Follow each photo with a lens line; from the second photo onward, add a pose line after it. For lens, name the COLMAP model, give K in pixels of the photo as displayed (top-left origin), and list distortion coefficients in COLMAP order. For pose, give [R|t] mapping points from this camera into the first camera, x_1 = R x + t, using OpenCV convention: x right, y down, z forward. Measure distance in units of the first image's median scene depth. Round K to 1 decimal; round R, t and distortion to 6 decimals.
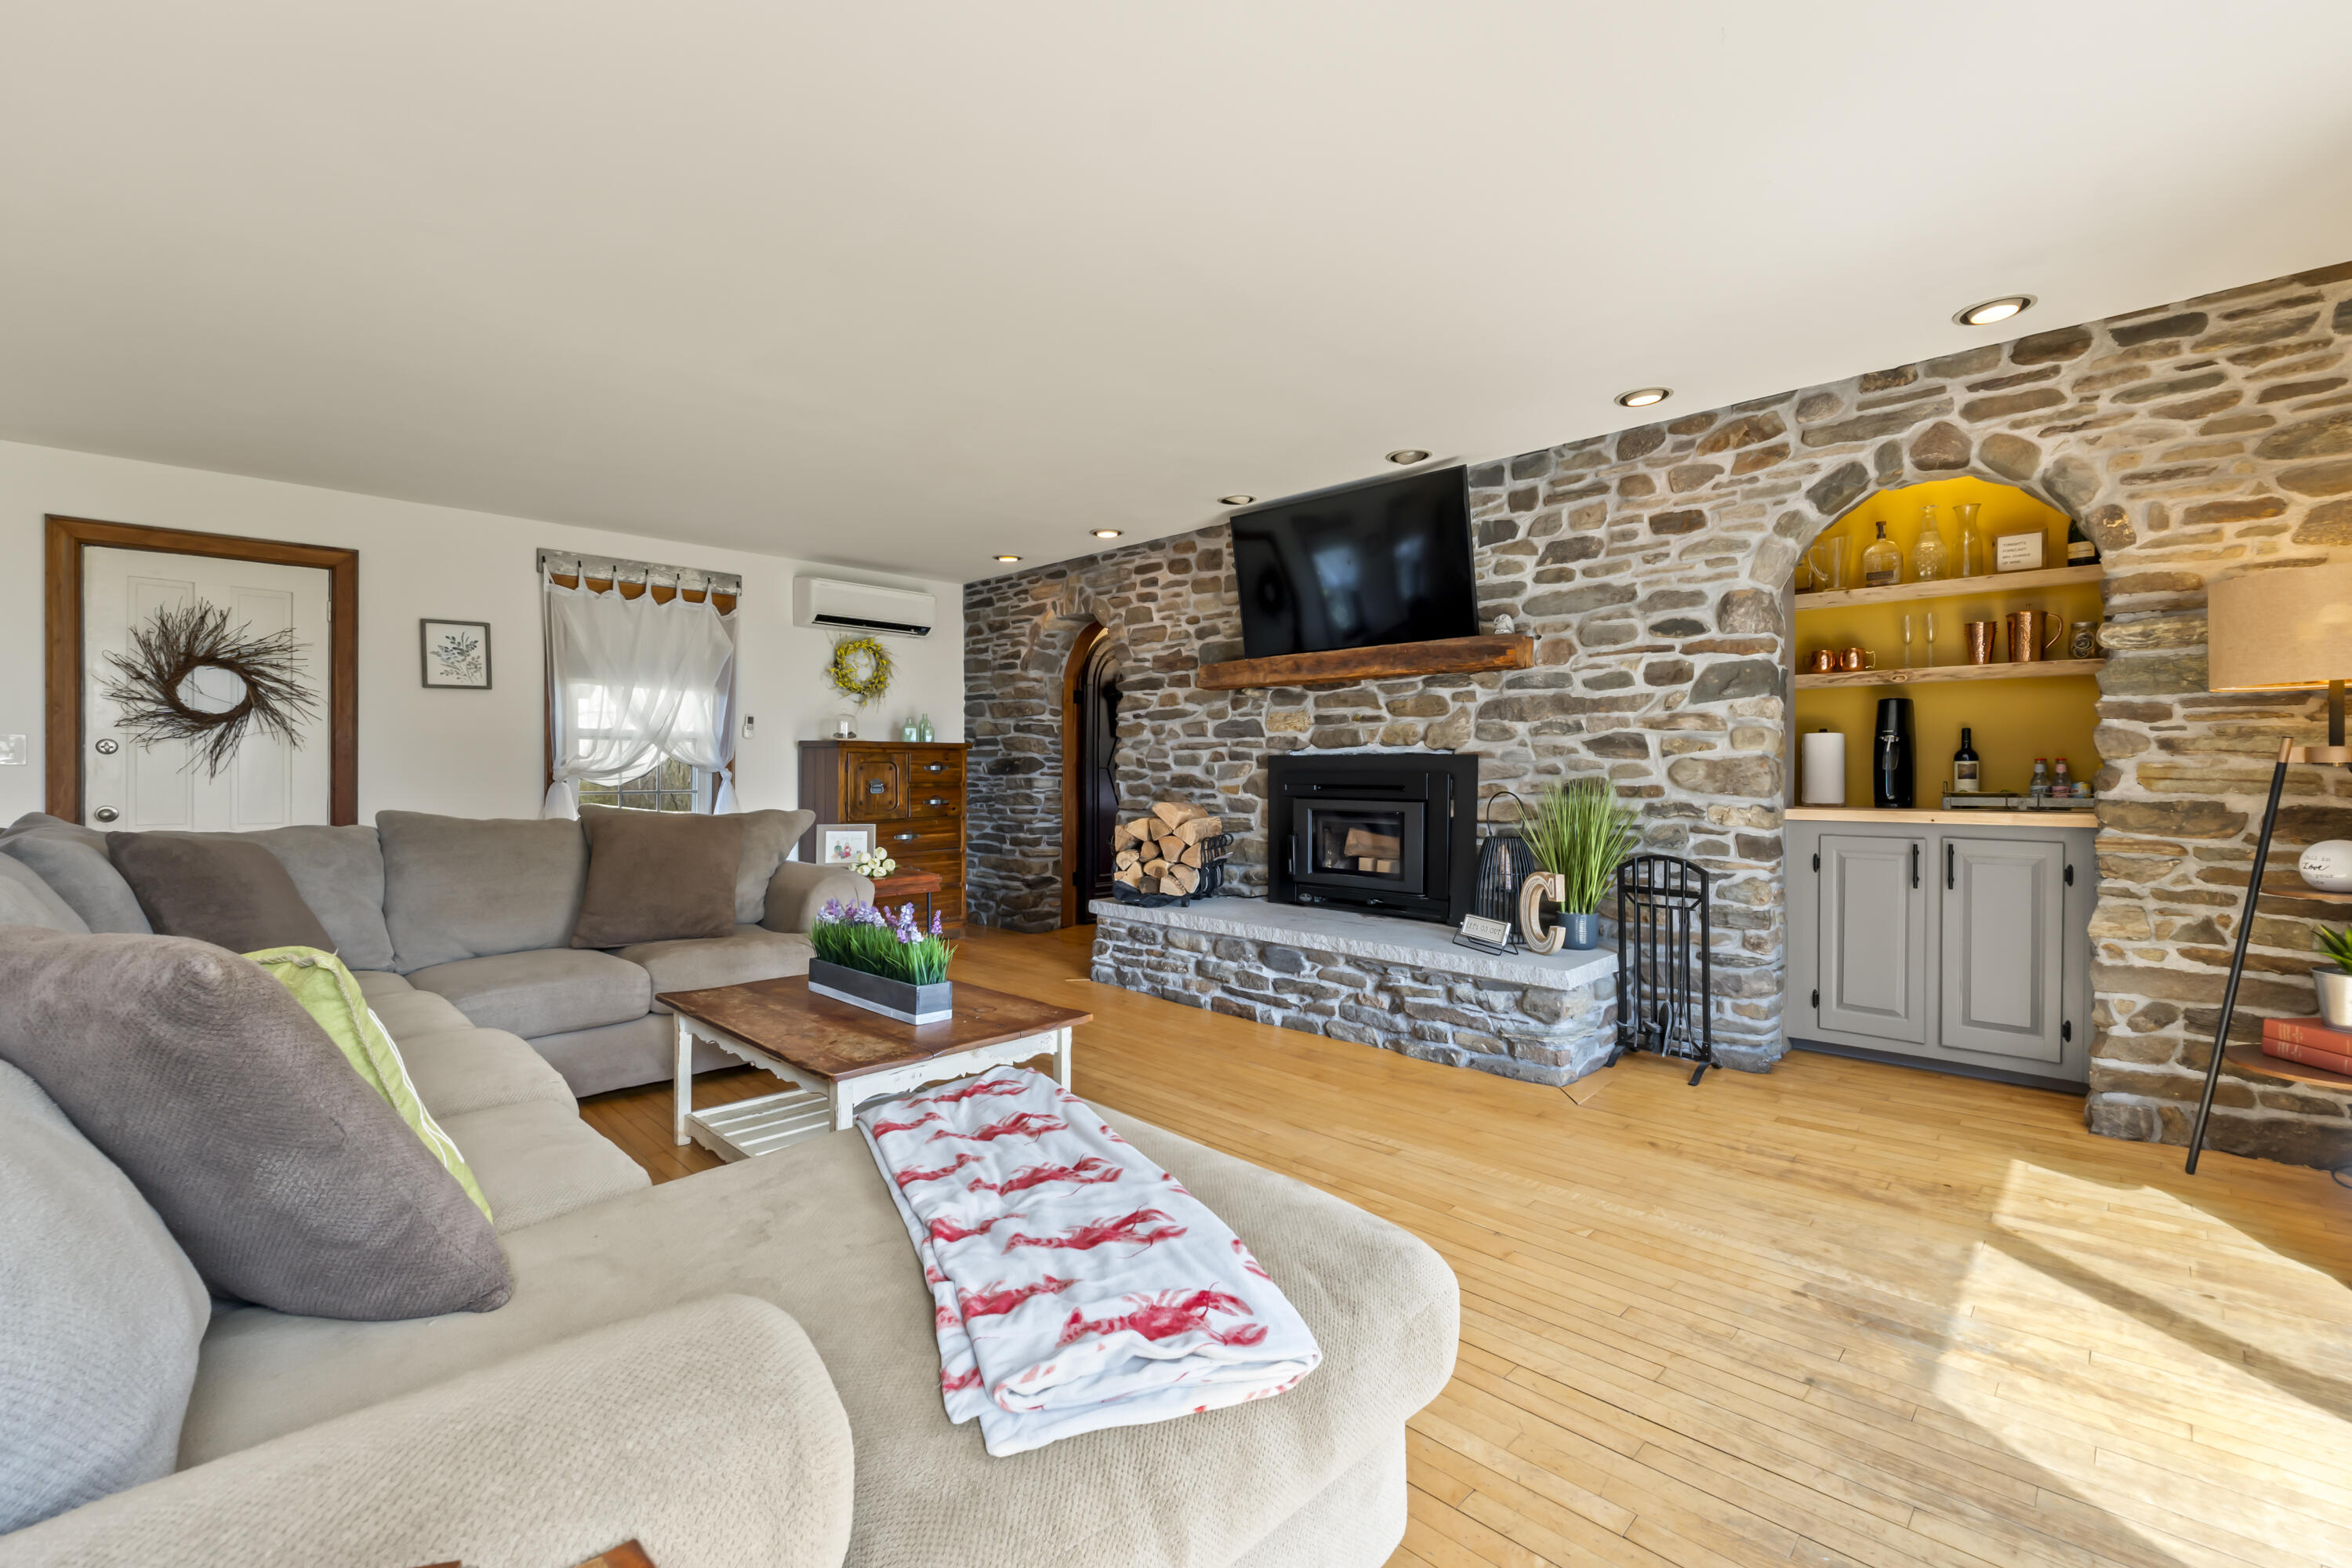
lens RADIAL K [[1044.9, 0, 1171.9], [0, 1044.9, 772.5], [0, 0, 1]] dist [-0.002439, -0.000216]
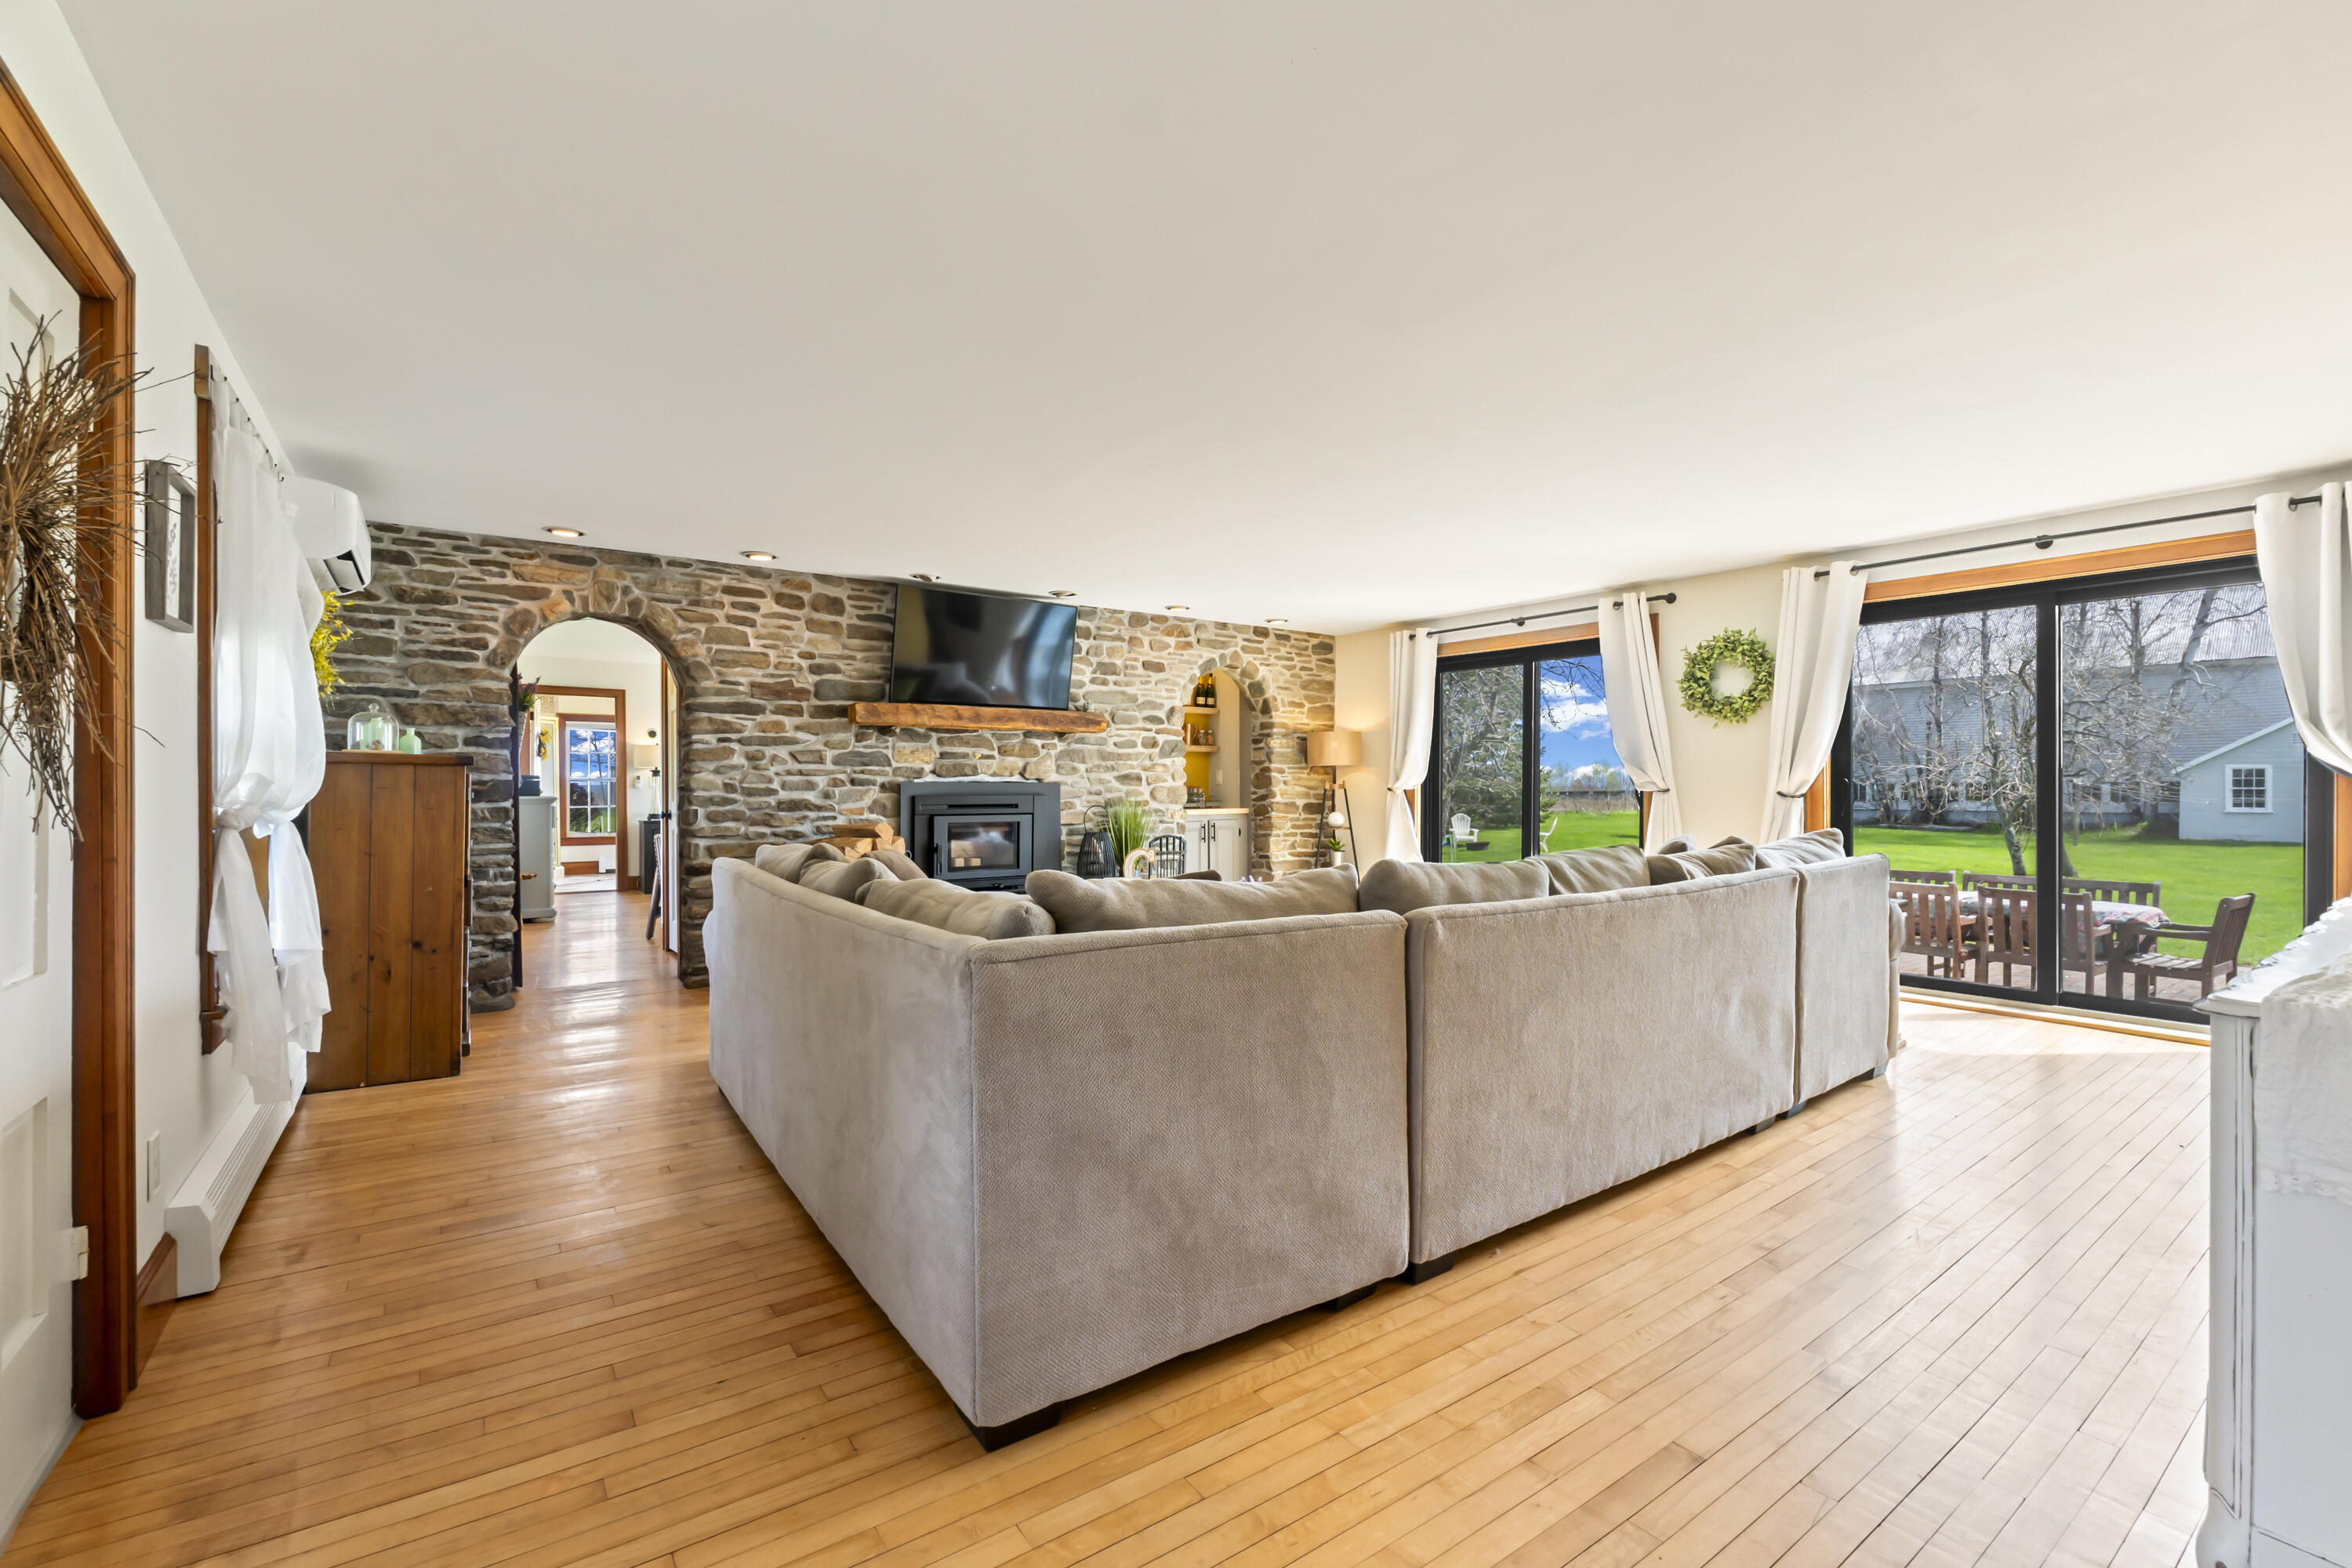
lens RADIAL K [[996.2, 0, 1174.6], [0, 996.2, 780.3], [0, 0, 1]] dist [-0.003868, -0.000087]
pose [[0.131874, 0.004485, 0.991256, -0.945110], [0.004290, 0.999978, -0.005096, -0.010325], [-0.991257, 0.004925, 0.131852, 0.490239]]
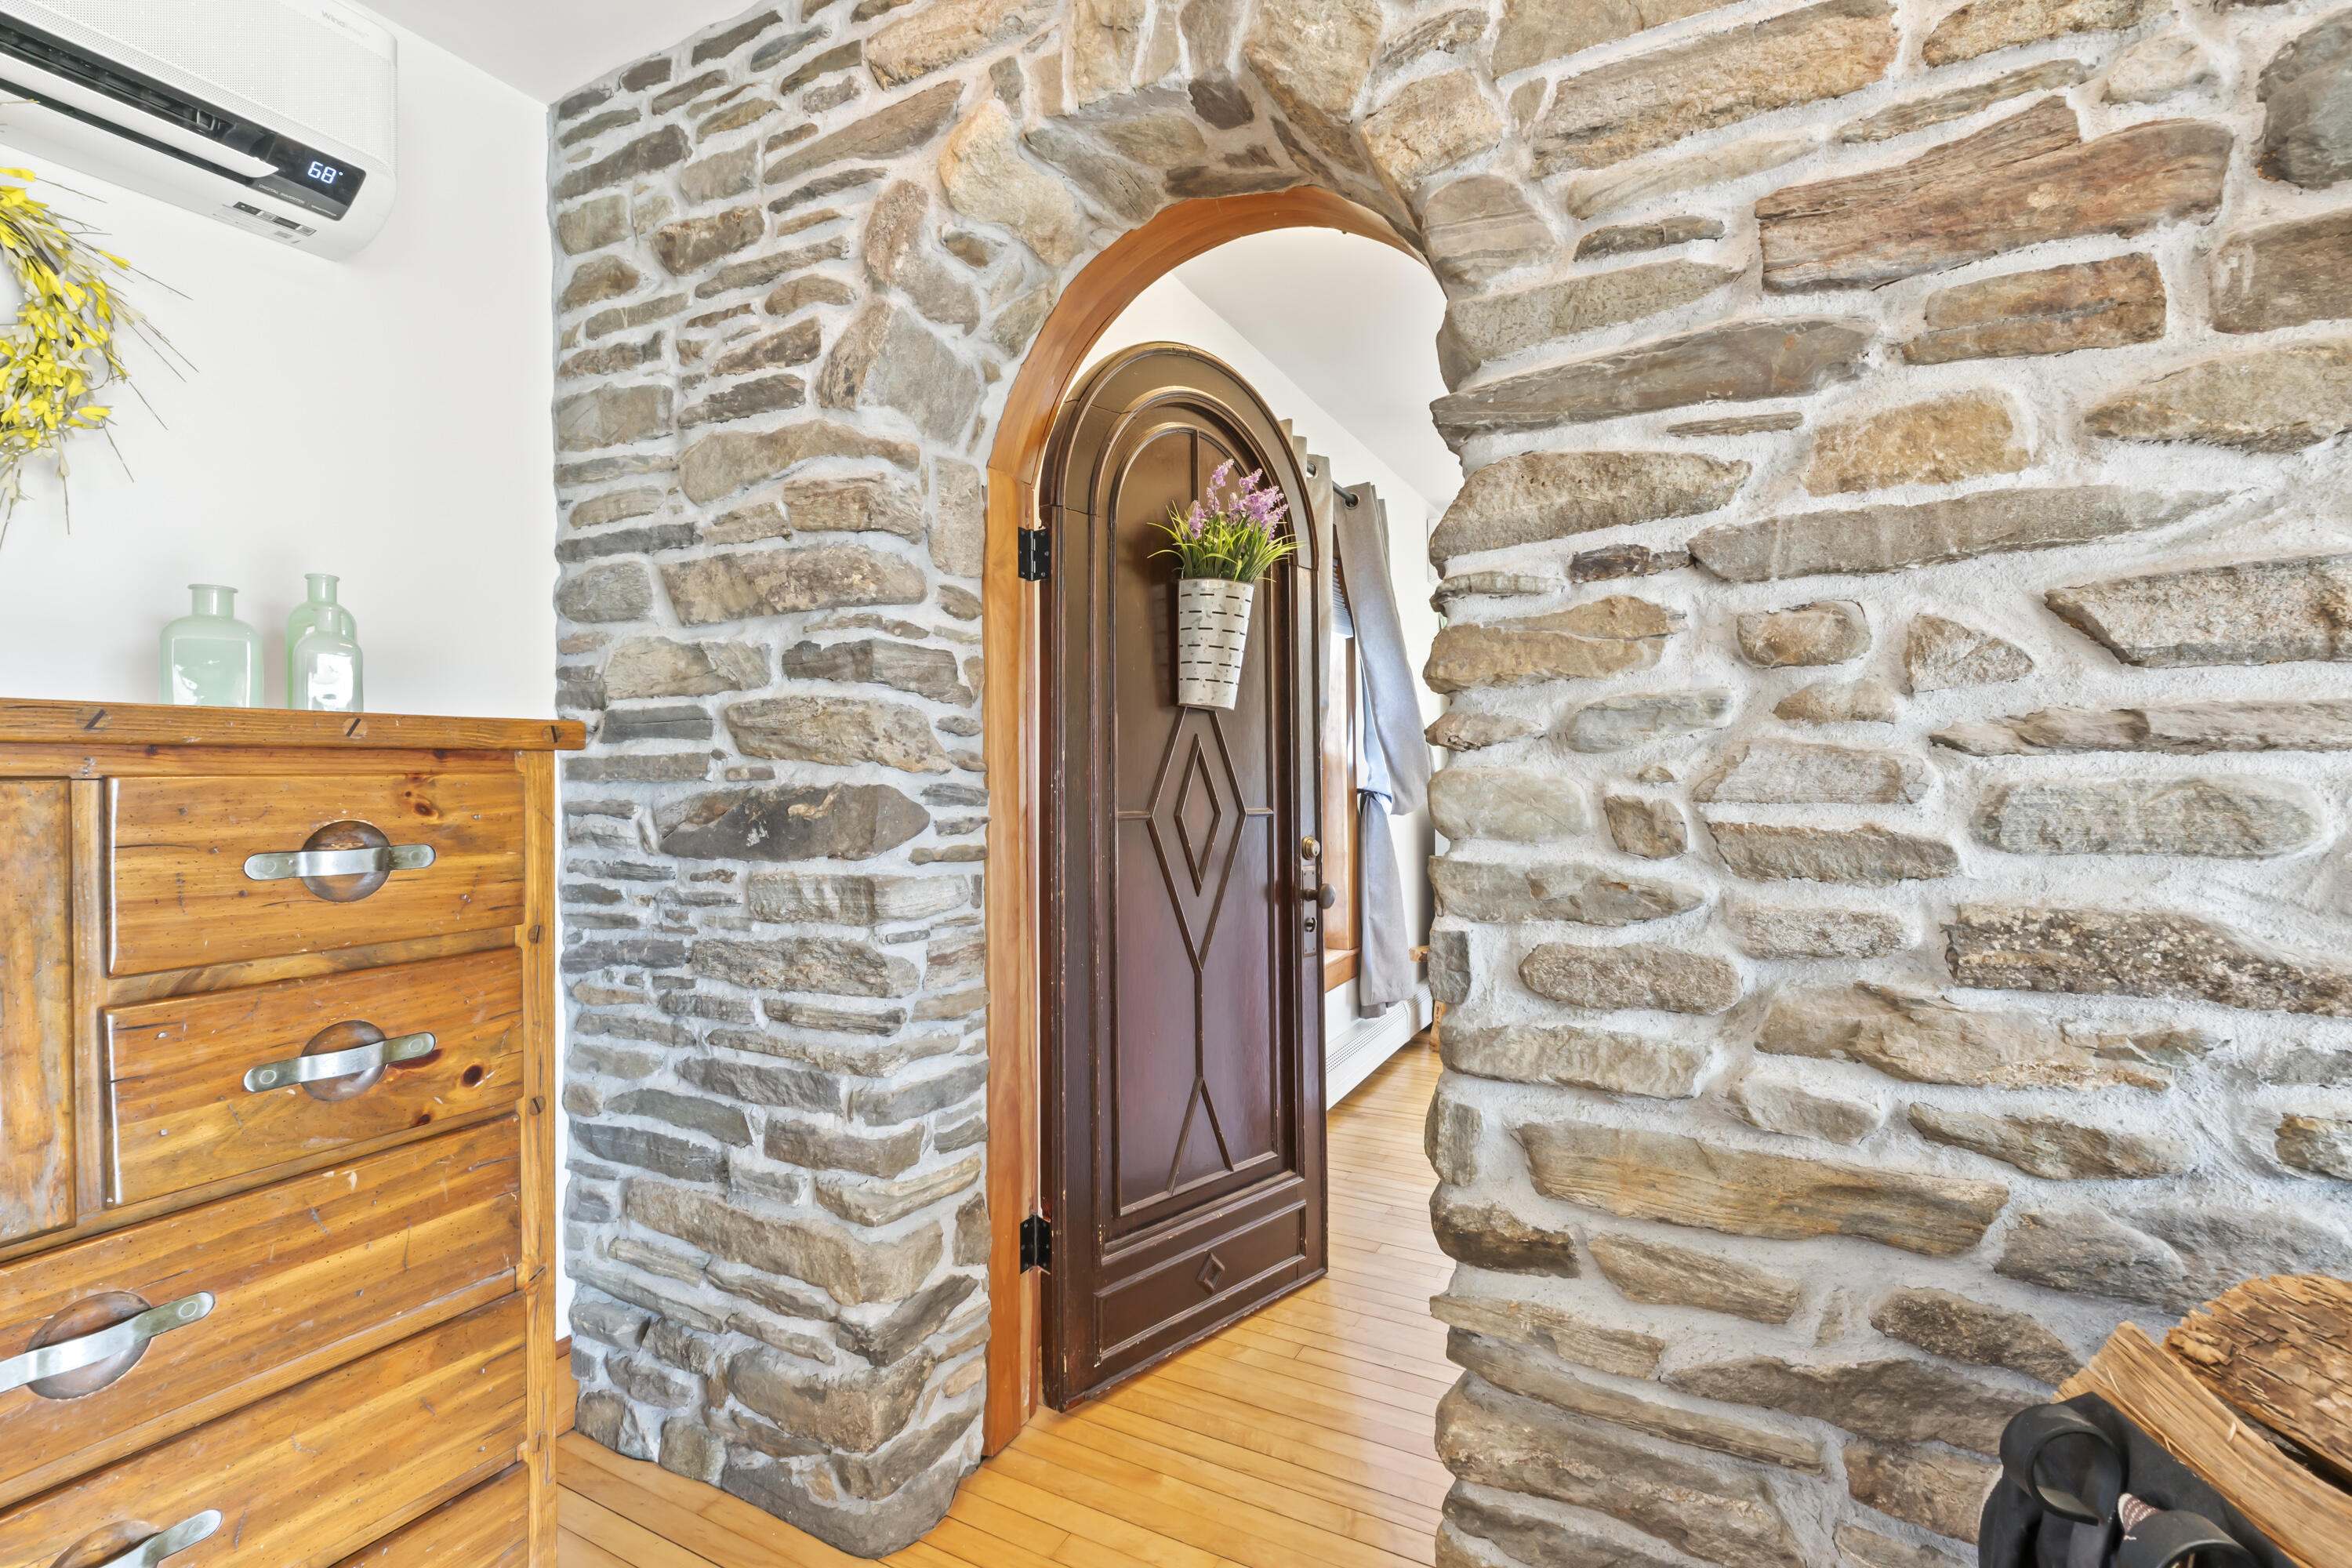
lens RADIAL K [[1102.0, 0, 1163.6], [0, 1102.0, 785.2], [0, 0, 1]] dist [-0.001285, -0.000498]
pose [[0.960060, -0.005906, 0.279730, -0.167295], [0.005425, 0.999982, 0.002493, -0.018003], [-0.279740, -0.000876, 0.960075, 0.889098]]
